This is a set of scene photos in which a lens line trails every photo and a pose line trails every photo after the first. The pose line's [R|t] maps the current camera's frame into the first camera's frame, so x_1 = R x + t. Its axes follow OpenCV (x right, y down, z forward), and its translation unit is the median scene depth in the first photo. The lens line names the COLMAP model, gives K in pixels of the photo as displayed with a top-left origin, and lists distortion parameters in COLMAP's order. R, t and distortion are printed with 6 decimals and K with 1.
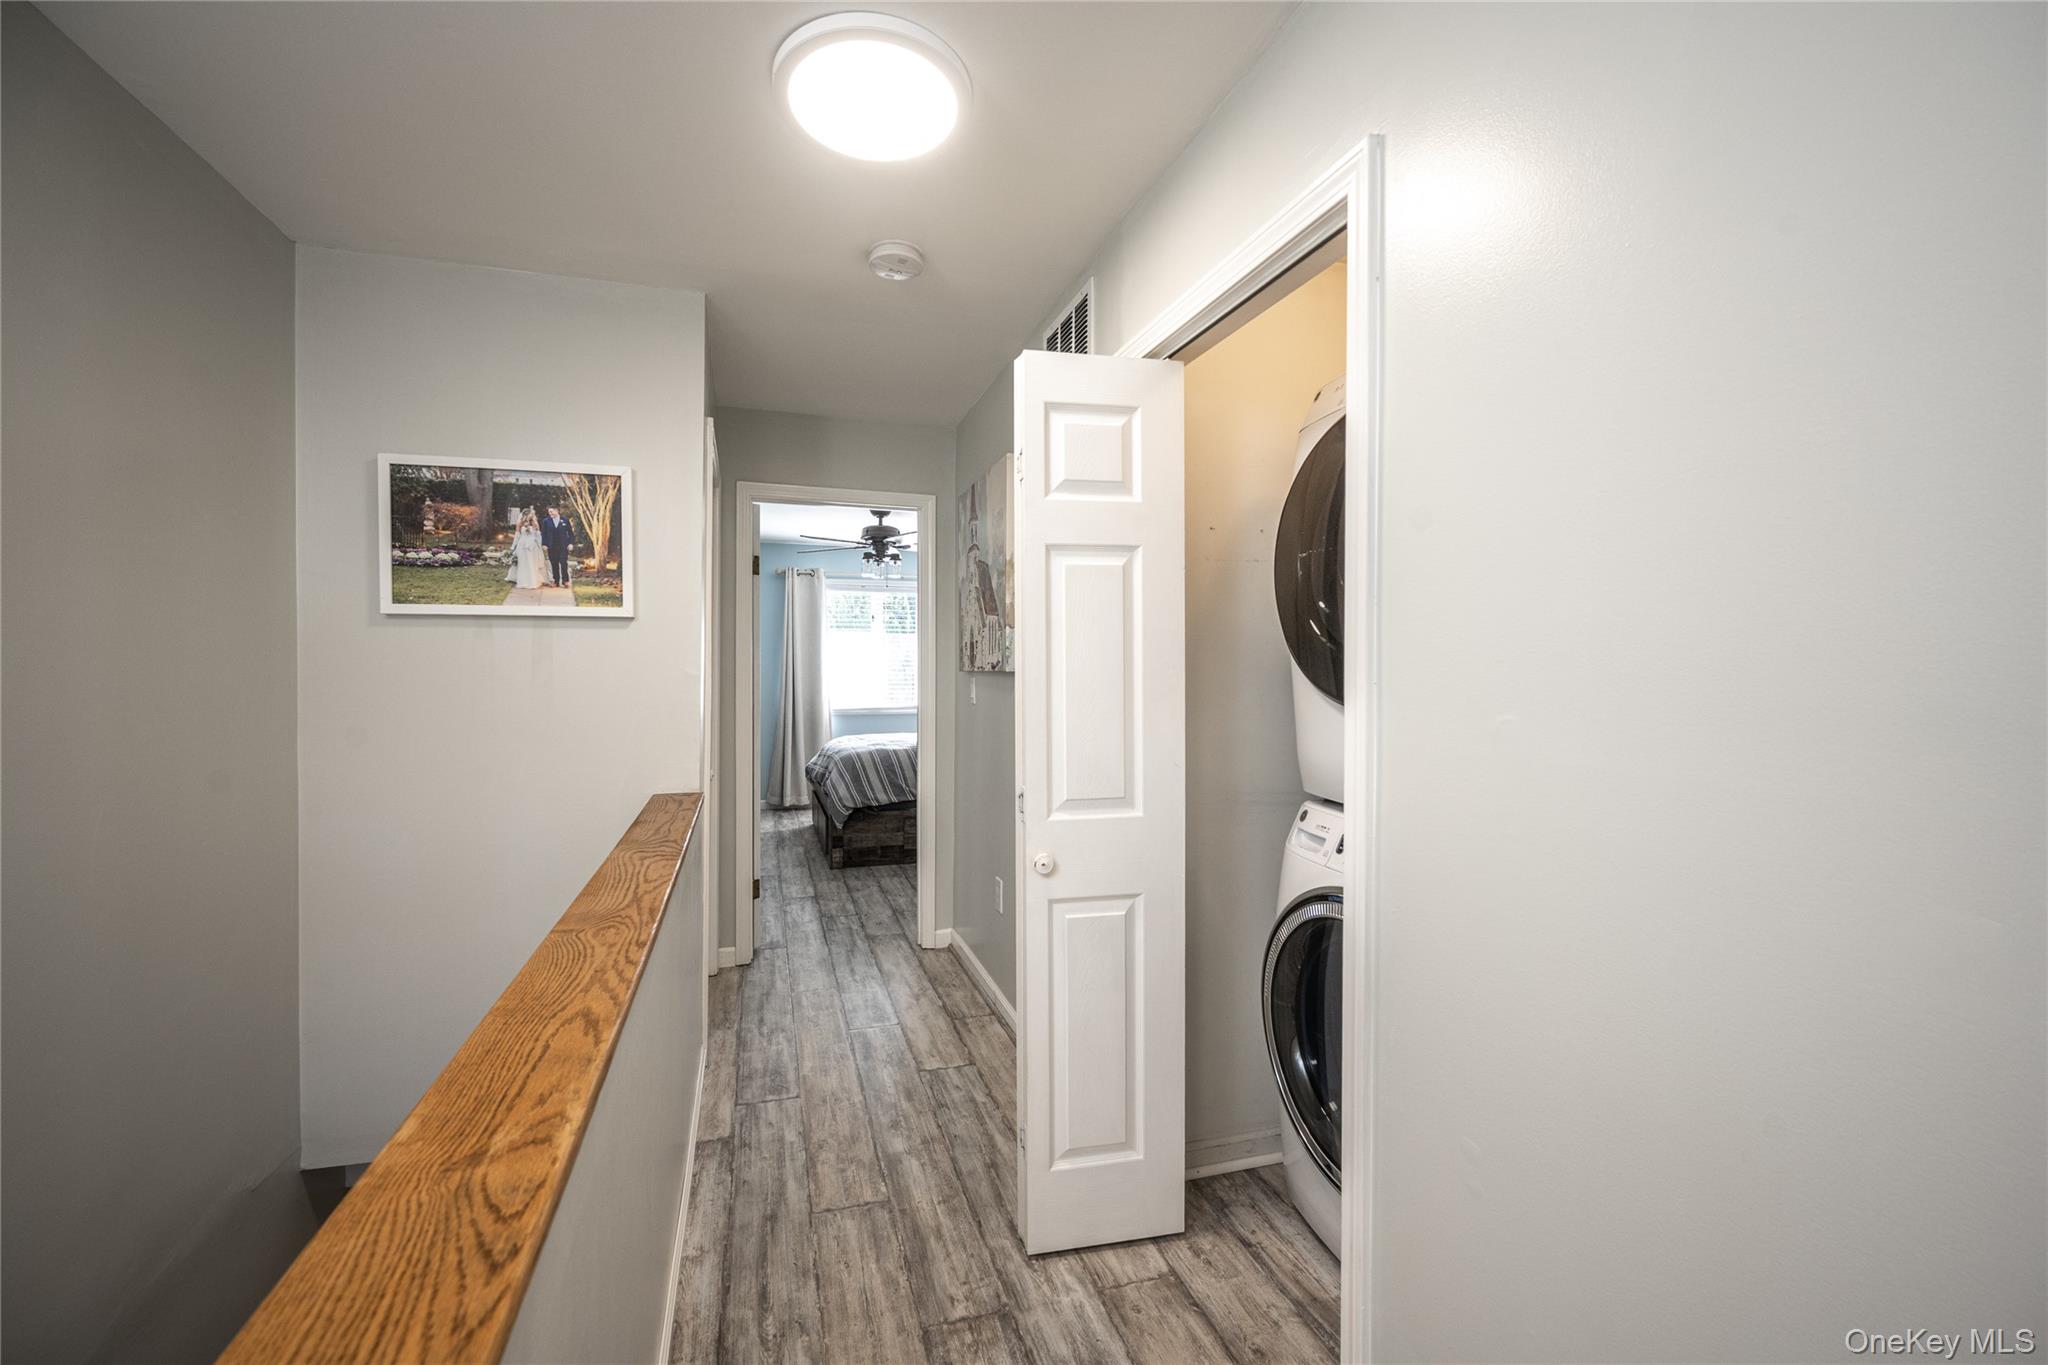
lens RADIAL K [[812.2, 0, 1028.4], [0, 812.2, 681.3], [0, 0, 1]] dist [0.001399, 0.000117]
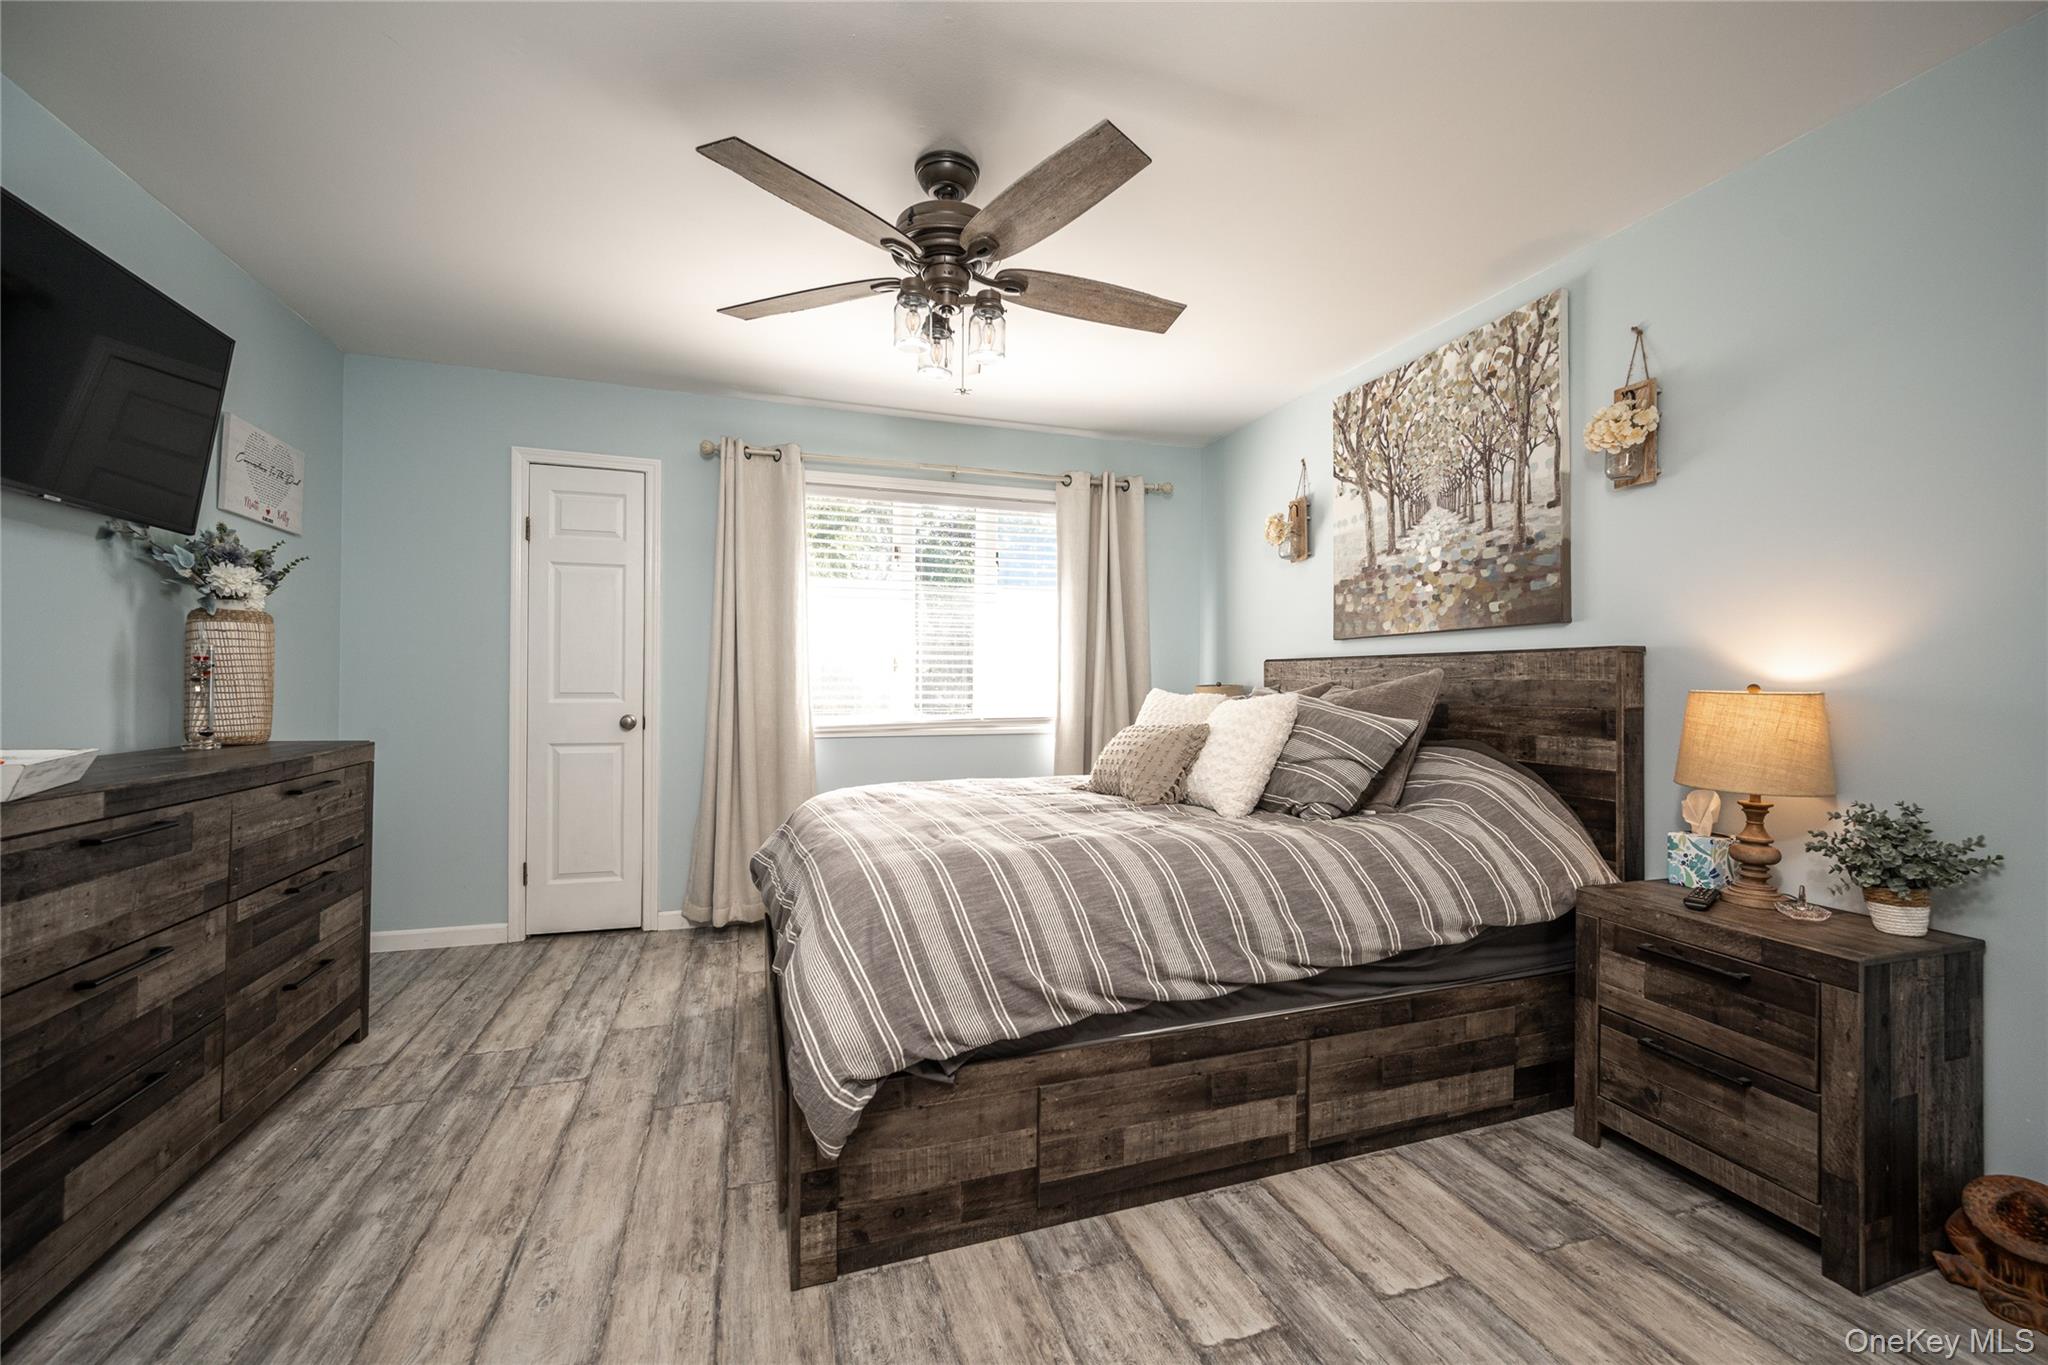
lens RADIAL K [[812.2, 0, 1020.7], [0, 812.2, 675.0], [0, 0, 1]] dist [0.001399, 0.000117]
pose [[0.999993, -0.001702, 0.003369, -0.162588], [0.001765, 0.999819, -0.018947, 0.017894], [-0.003336, 0.018953, 0.999815, 0.696596]]
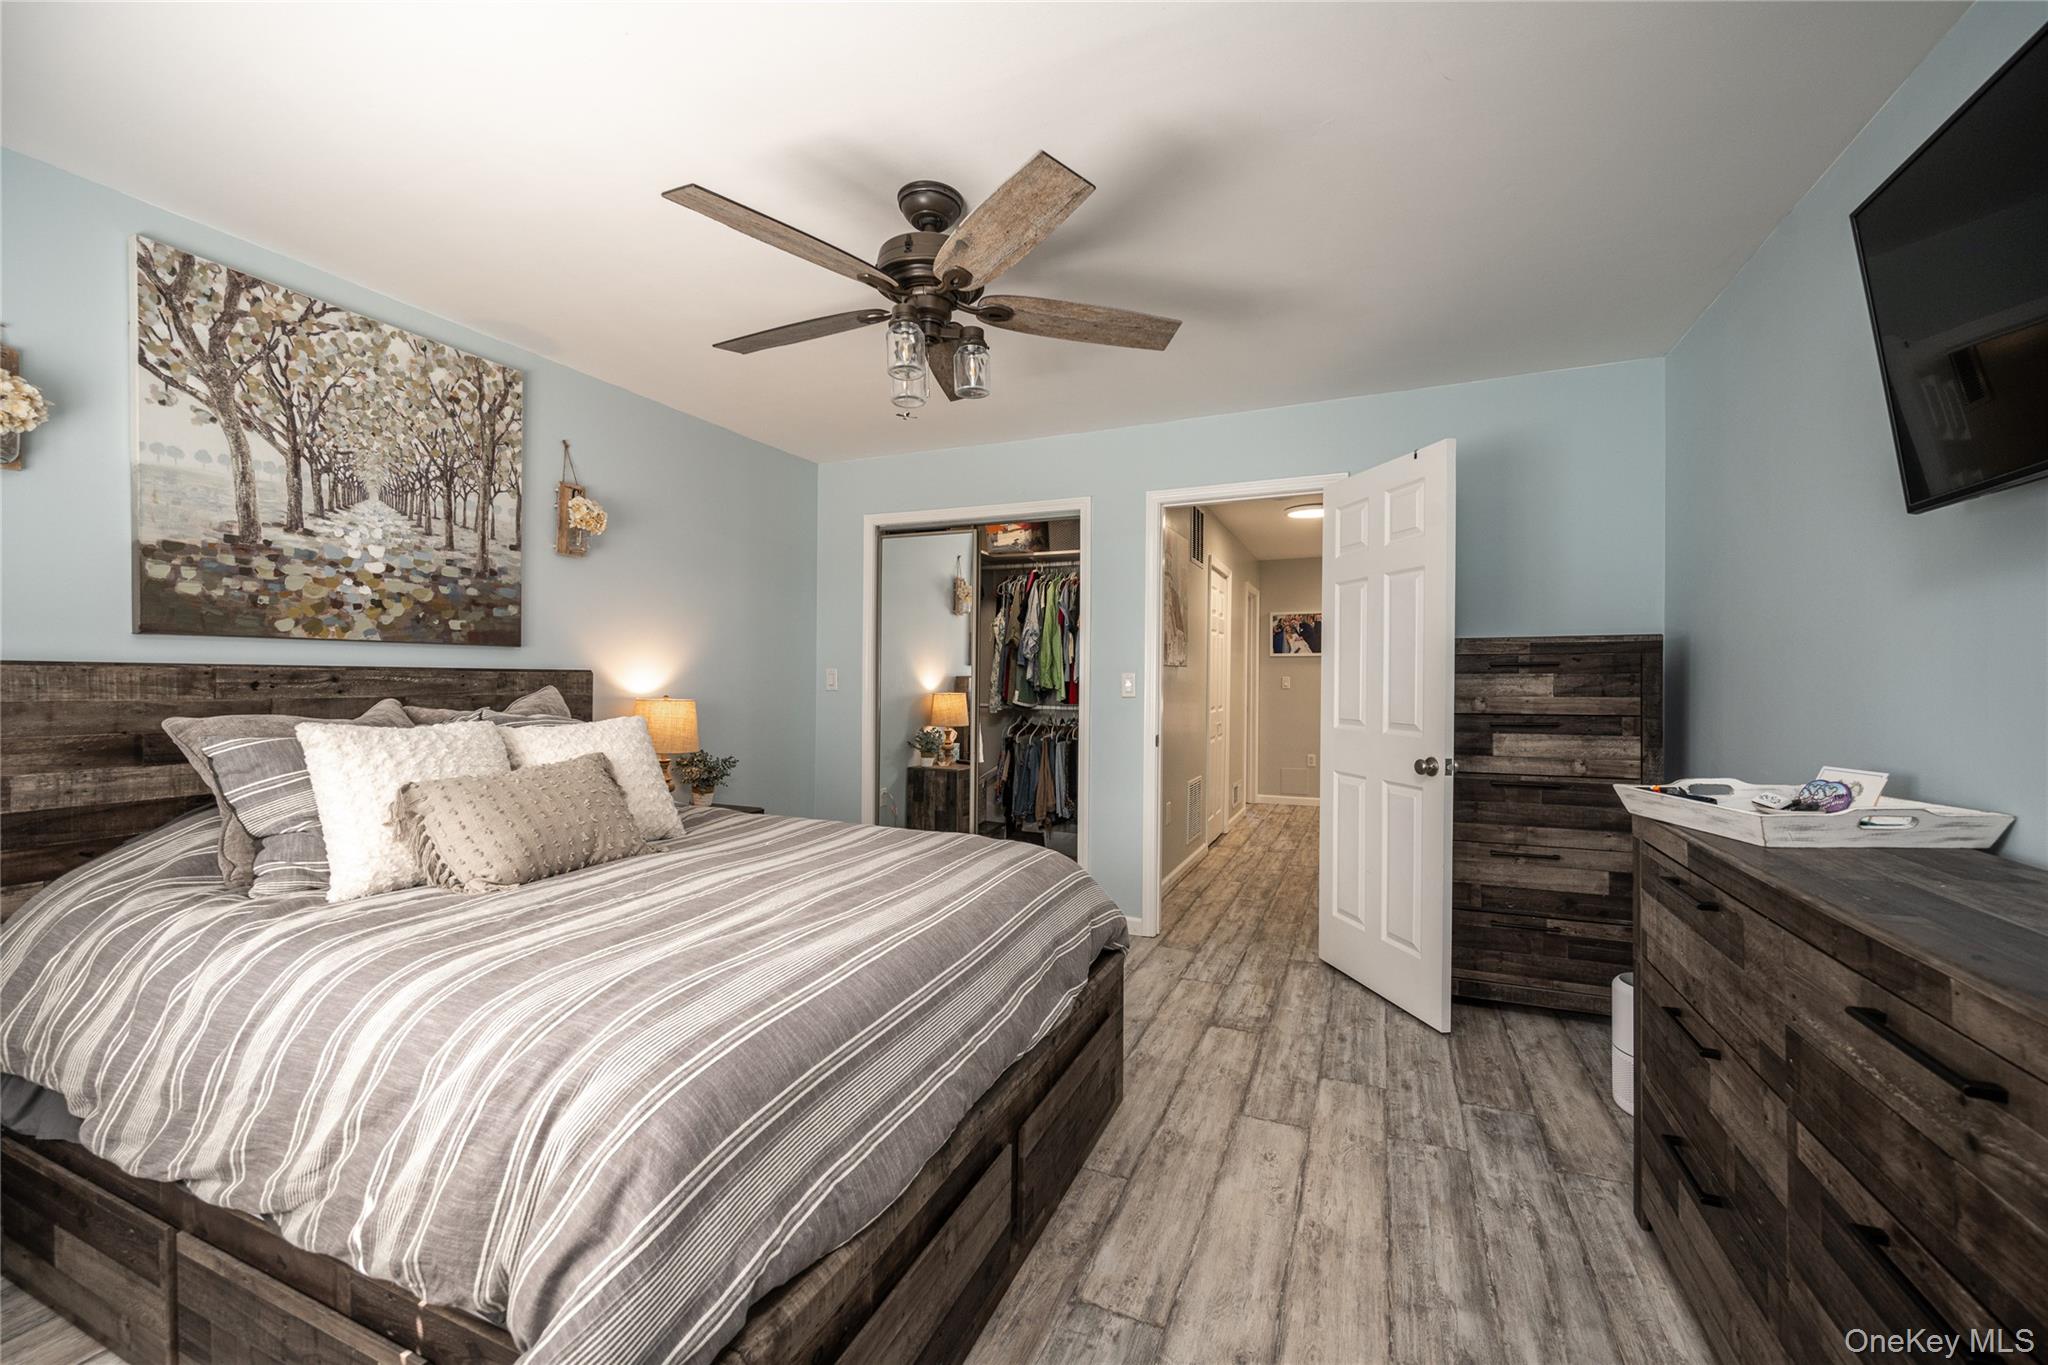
lens RADIAL K [[812.2, 0, 1021.8], [0, 812.2, 684.4], [0, 0, 1]] dist [0.001399, 0.000117]
pose [[-0.743808, -0.016512, 0.668189, -0.472755], [-0.006173, 0.999822, 0.017835, -0.005141], [-0.668364, 0.009141, -0.743778, 1.307846]]
